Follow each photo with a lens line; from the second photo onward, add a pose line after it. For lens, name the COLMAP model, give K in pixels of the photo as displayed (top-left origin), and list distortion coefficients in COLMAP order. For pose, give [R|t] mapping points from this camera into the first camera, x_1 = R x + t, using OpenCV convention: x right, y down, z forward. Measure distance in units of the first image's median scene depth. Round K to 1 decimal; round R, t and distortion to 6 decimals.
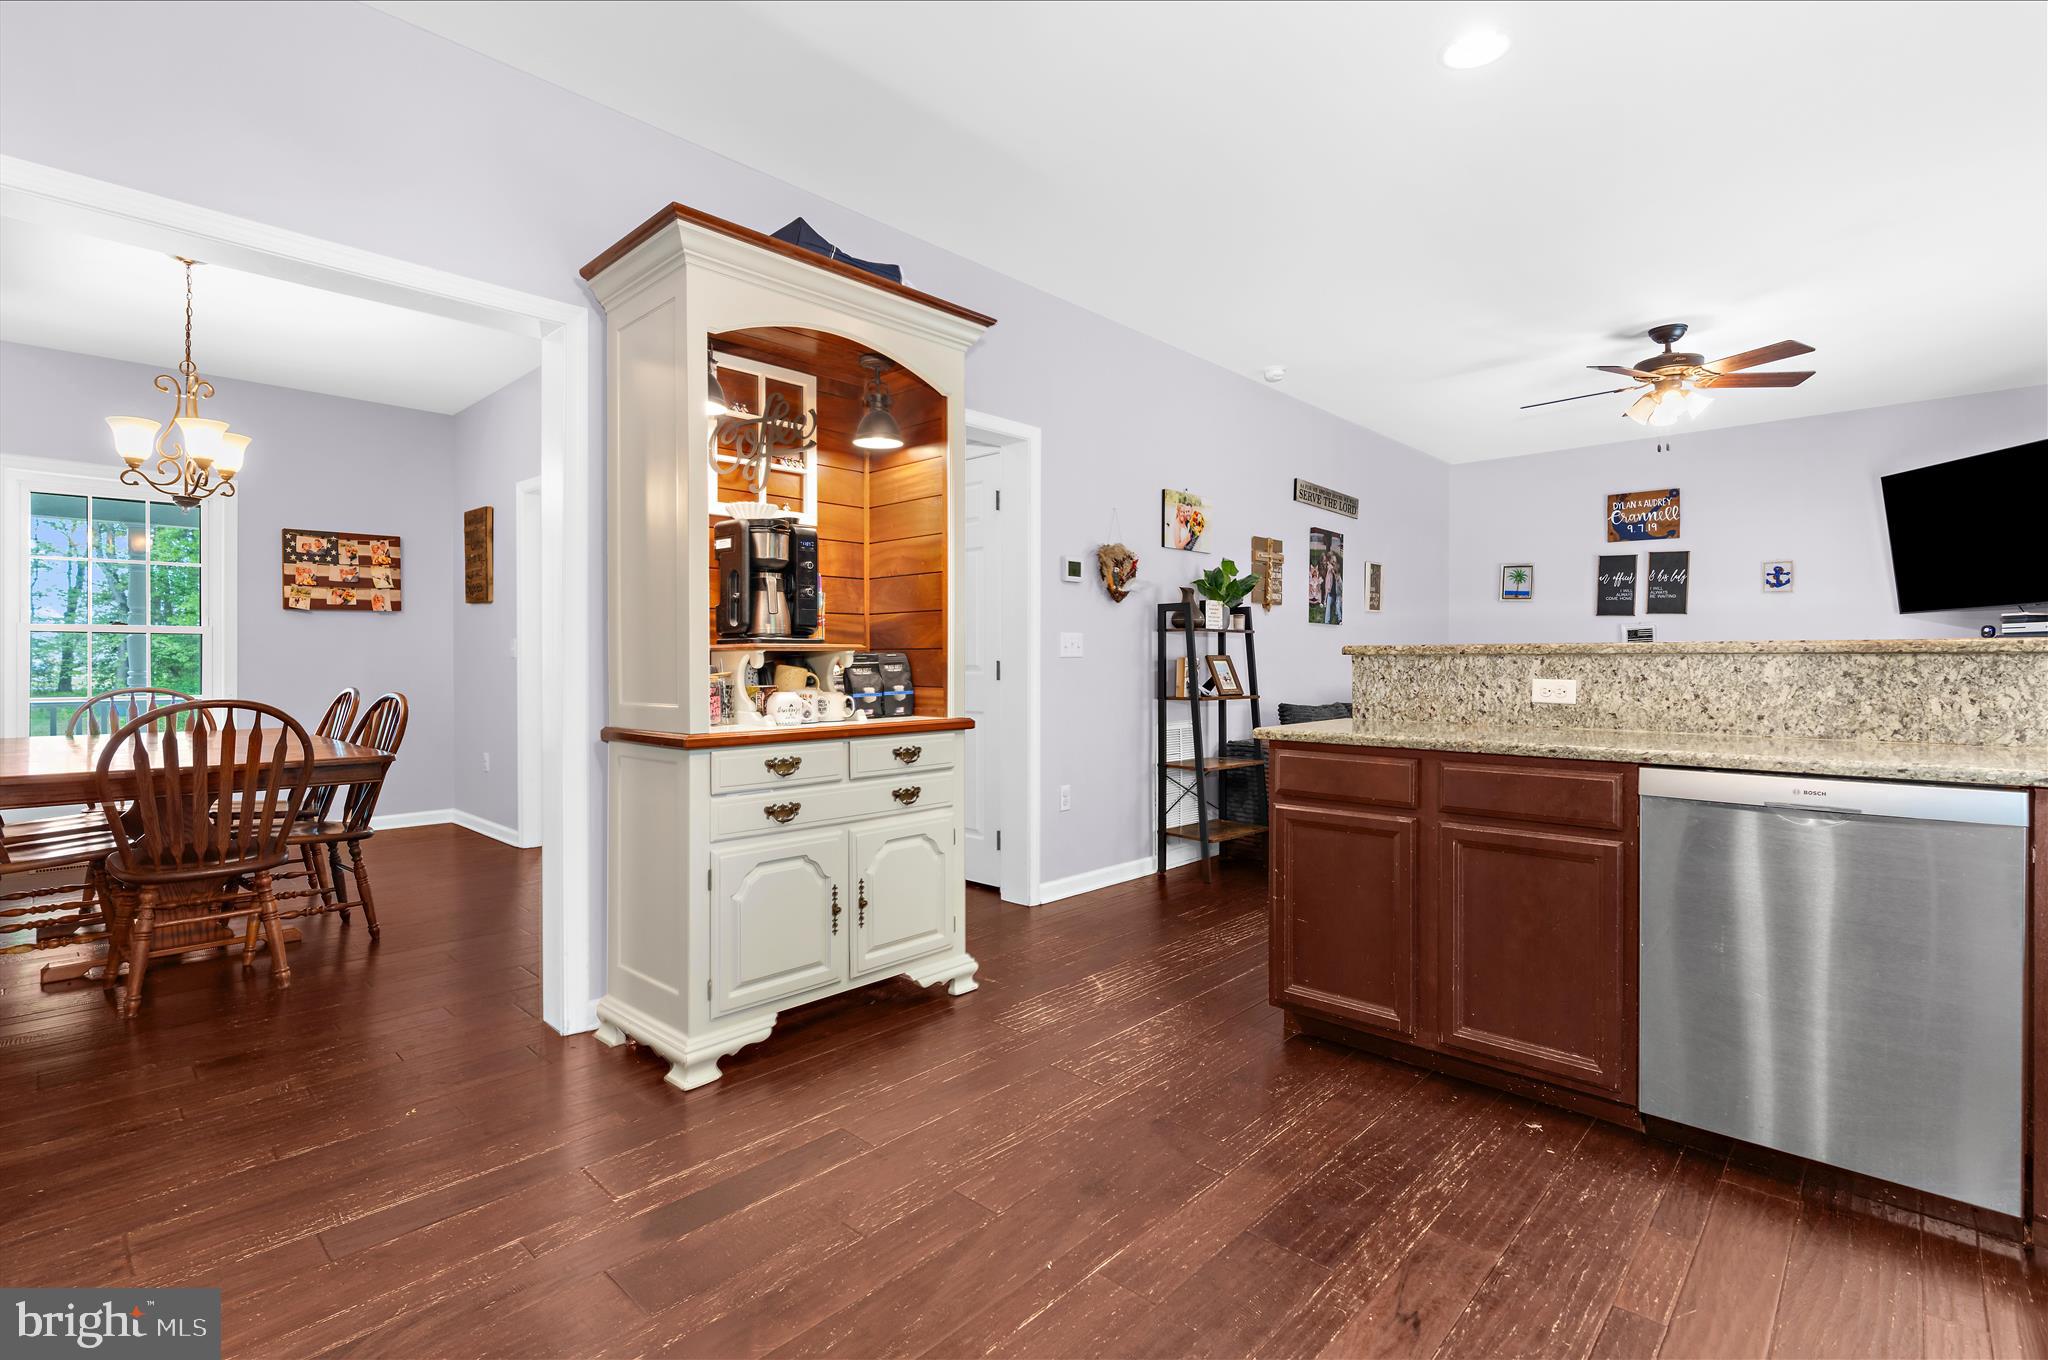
lens RADIAL K [[933.2, 0, 1013.3], [0, 933.2, 665.4], [0, 0, 1]] dist [-0.010558, 0.003200]
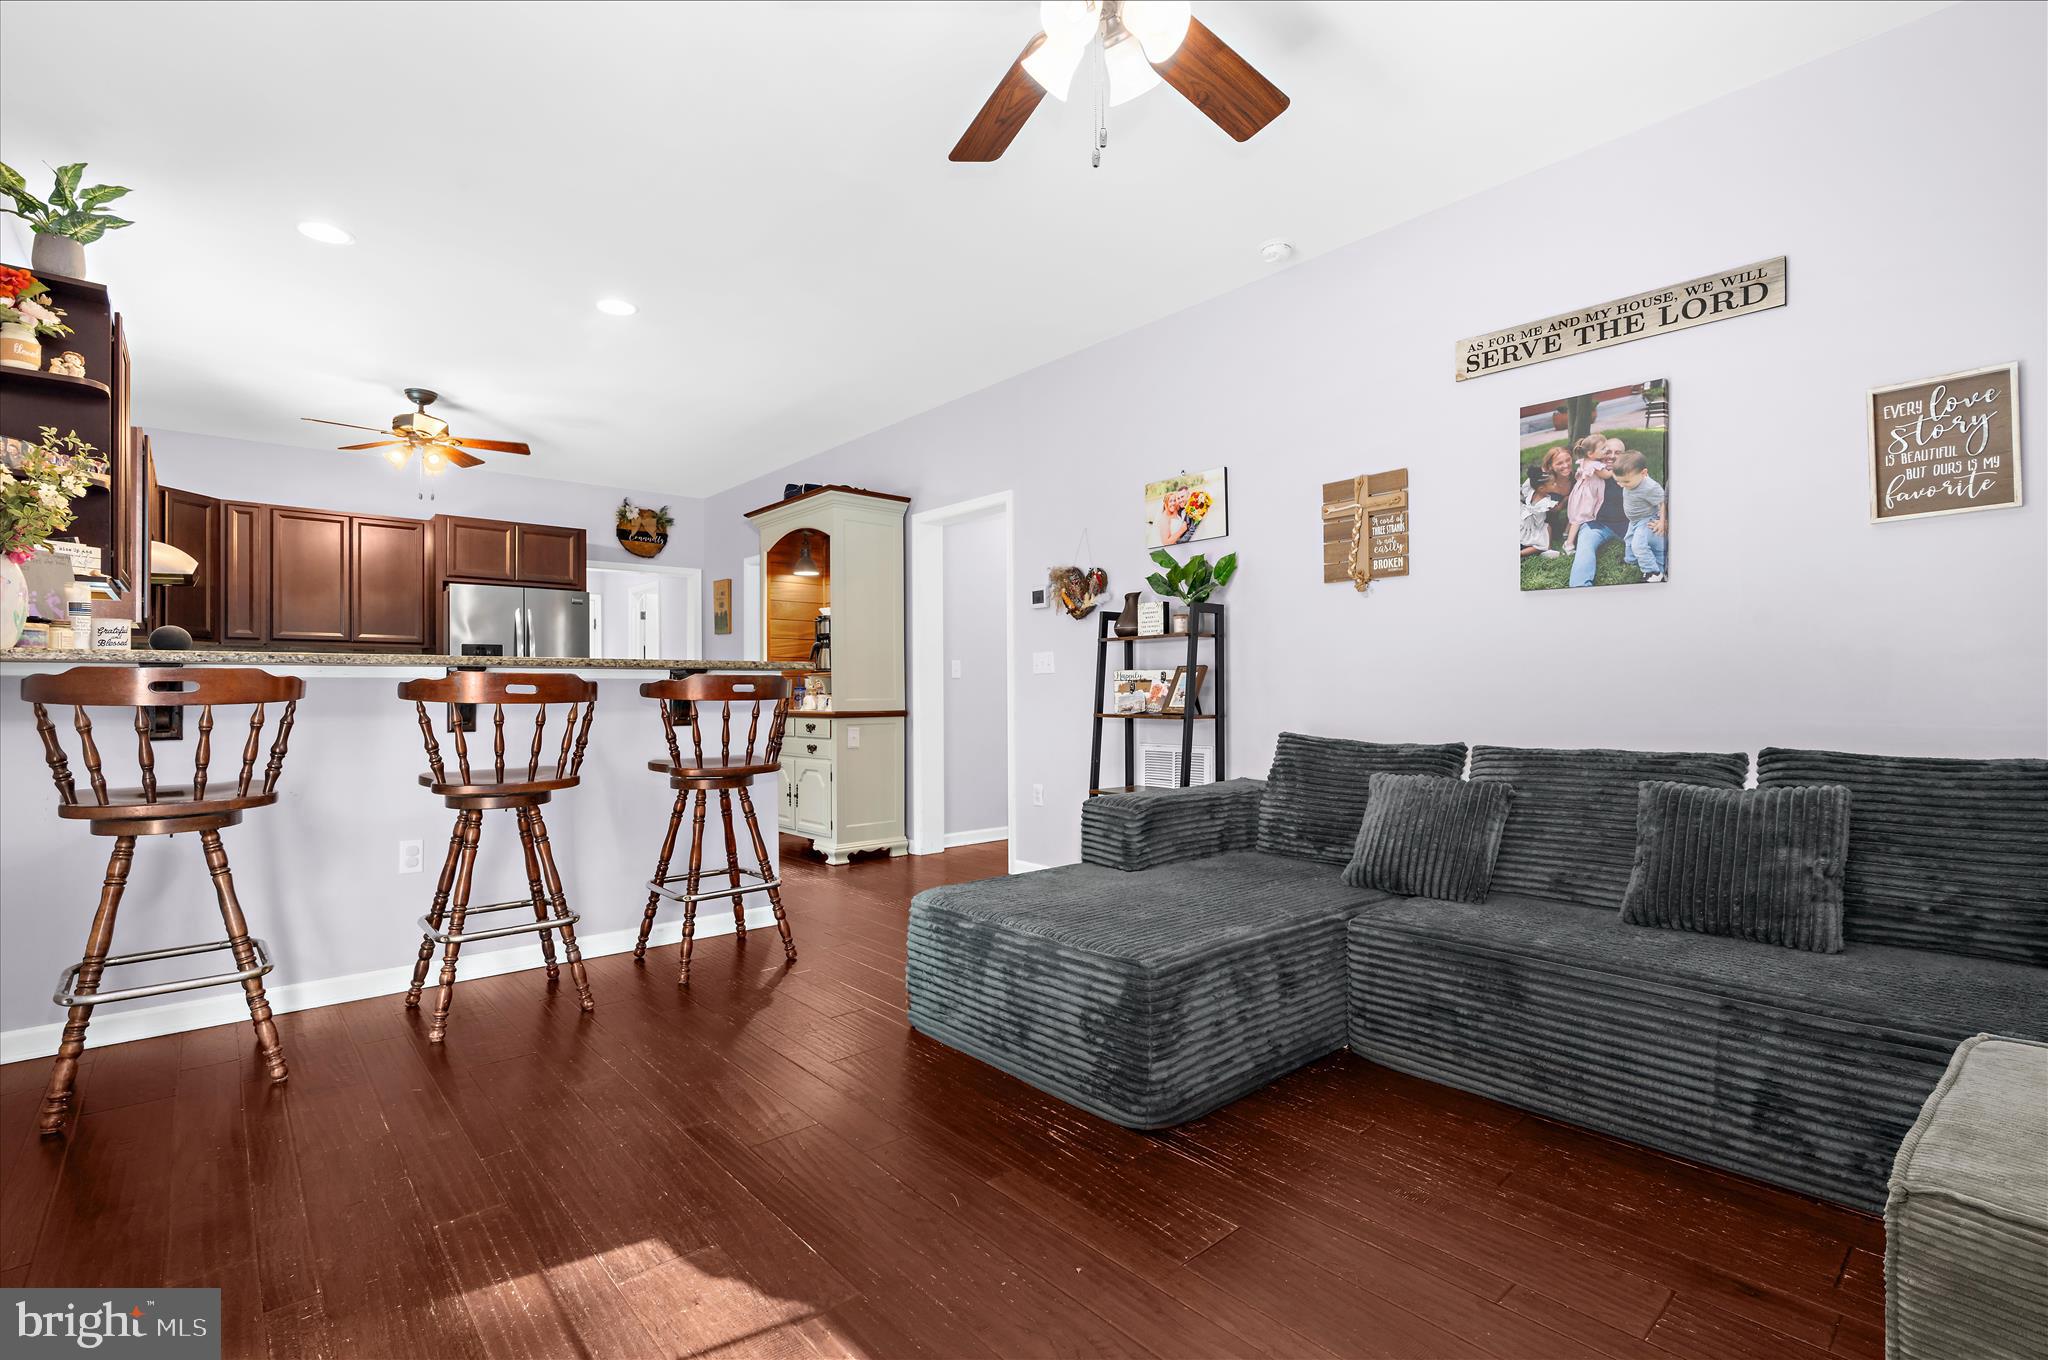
lens RADIAL K [[933.2, 0, 1026.6], [0, 933.2, 695.4], [0, 0, 1]] dist [-0.010558, 0.003200]
pose [[-0.074144, 0.001467, -0.997246, 2.100925], [0.003770, 0.999992, 0.001191, 0.028937], [0.997240, -0.003671, -0.074149, 1.848121]]
